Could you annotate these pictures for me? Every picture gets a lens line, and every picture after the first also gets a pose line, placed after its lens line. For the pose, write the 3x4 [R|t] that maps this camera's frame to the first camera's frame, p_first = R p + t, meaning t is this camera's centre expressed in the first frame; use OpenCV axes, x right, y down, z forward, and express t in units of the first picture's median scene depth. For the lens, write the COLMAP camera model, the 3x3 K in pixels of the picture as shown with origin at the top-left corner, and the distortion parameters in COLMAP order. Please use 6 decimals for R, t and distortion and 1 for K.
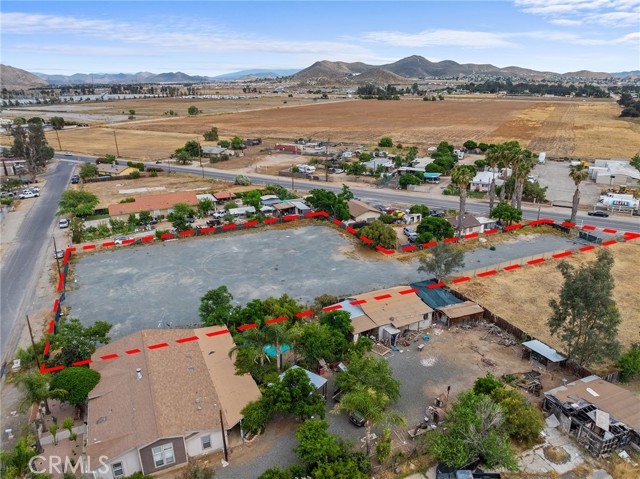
lens RADIAL K [[446.1, 0, 315.3], [0, 446.1, 237.4], [0, 0, 1]] dist [-0.045144, 0.009870]
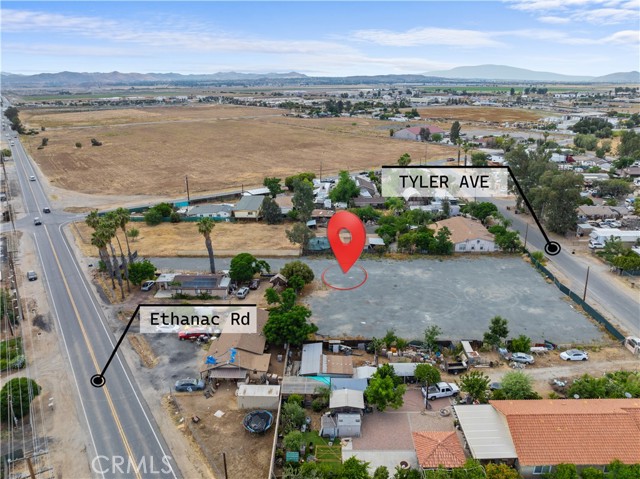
lens RADIAL K [[446.1, 0, 321.7], [0, 446.1, 236.4], [0, 0, 1]] dist [-0.045144, 0.009870]
pose [[-0.905547, -0.121535, 0.406465, -0.279963], [0.156859, 0.794279, 0.586955, -0.570088], [-0.394183, 0.595273, -0.700193, 1.362780]]
